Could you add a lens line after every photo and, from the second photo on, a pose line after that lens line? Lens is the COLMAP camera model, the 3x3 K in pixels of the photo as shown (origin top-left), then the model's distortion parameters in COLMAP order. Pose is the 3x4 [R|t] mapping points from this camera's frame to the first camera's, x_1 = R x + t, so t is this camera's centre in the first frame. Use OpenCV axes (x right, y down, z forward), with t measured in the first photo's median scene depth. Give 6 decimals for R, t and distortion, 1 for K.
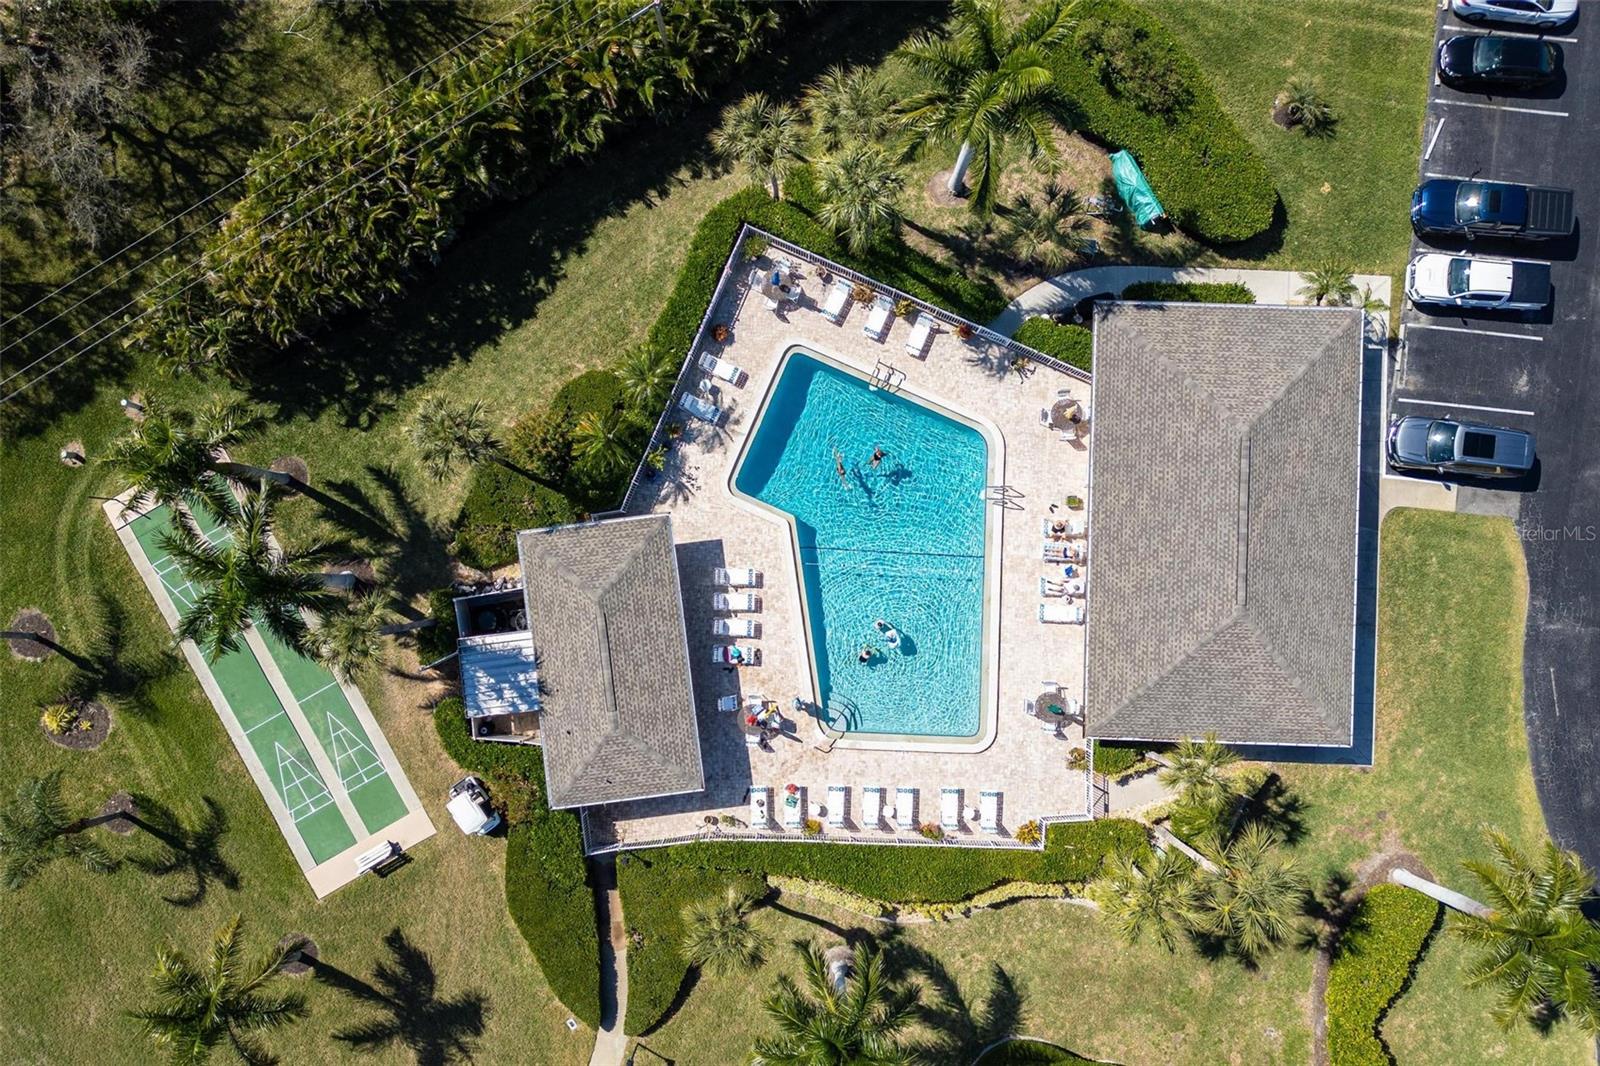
lens RADIAL K [[1168.3, 0, 797.5], [0, 1168.3, 550.2], [0, 0, 1]] dist [0.021089, -0.045276]
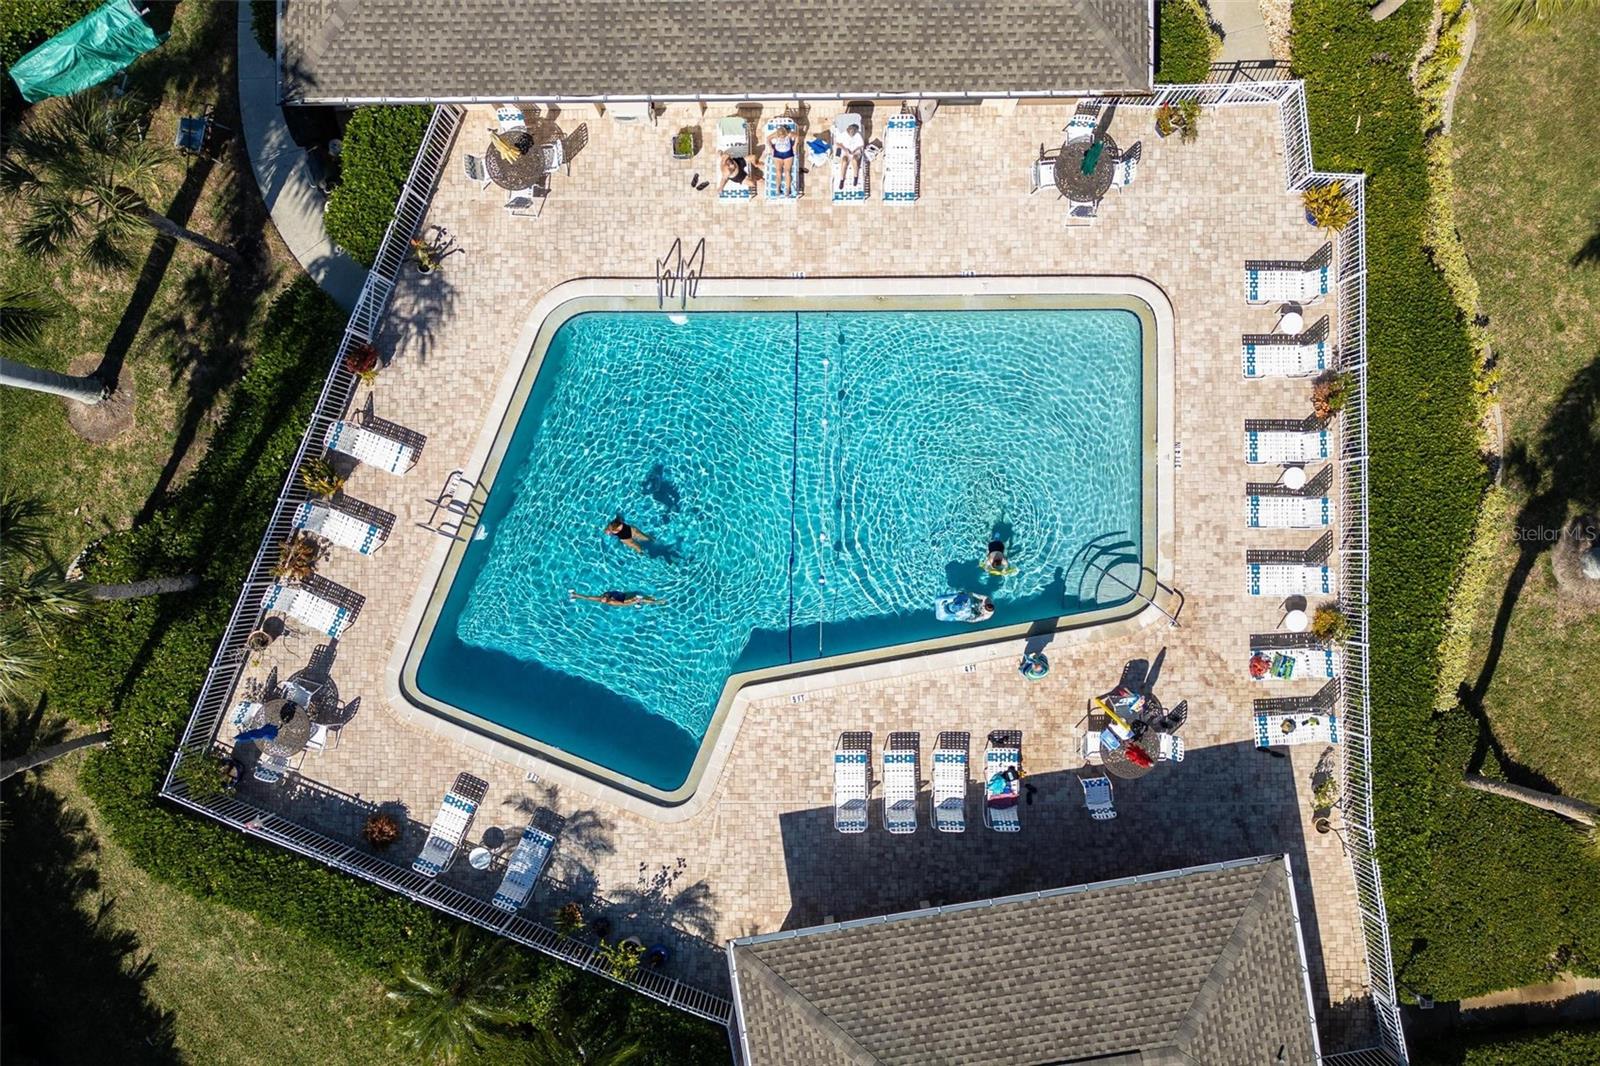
lens RADIAL K [[1154.3, 0, 800.0], [0, 1154.3, 533.0], [0, 0, 1]] dist [-0.006962, -0.047511]
pose [[-0.032529, -0.998849, 0.035239, 0.042275], [0.999471, -0.032493, 0.001601, 0.003230], [-0.000454, 0.035272, 0.999378, 0.488532]]
